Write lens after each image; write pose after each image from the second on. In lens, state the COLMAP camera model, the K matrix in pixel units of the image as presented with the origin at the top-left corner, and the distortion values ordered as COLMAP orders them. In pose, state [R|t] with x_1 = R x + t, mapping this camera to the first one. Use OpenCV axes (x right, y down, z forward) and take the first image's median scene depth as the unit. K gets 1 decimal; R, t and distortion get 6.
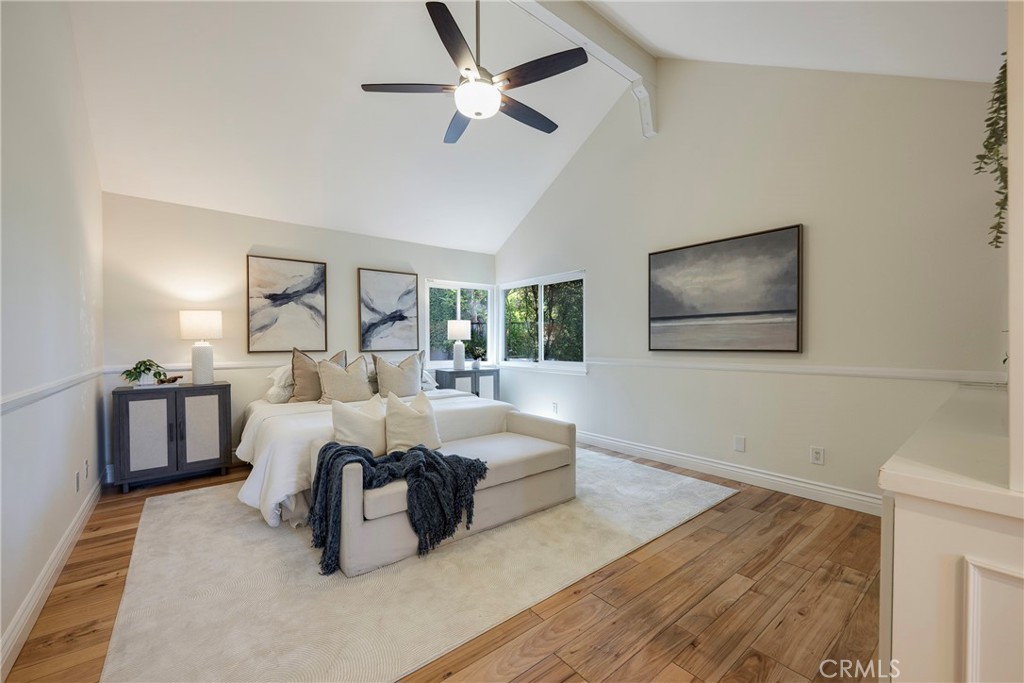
lens RADIAL K [[408.5, 0, 515.0], [0, 408.5, 346.0], [0, 0, 1]] dist [0.000535, 0.000458]
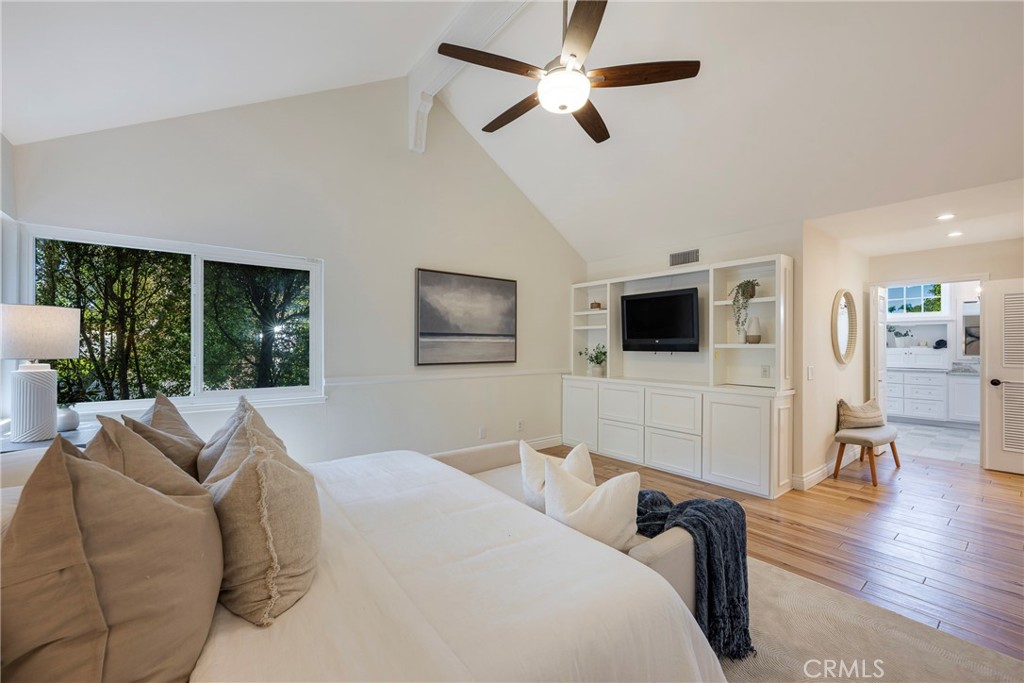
lens RADIAL K [[419.2, 0, 509.4], [0, 419.2, 343.6], [0, 0, 1]] dist [0.001902, 0.000410]
pose [[0.011117, 0.008299, 0.999904, -0.765636], [0.006922, 0.999941, -0.008377, -0.035096], [-0.999914, 0.007015, 0.011059, 0.843617]]
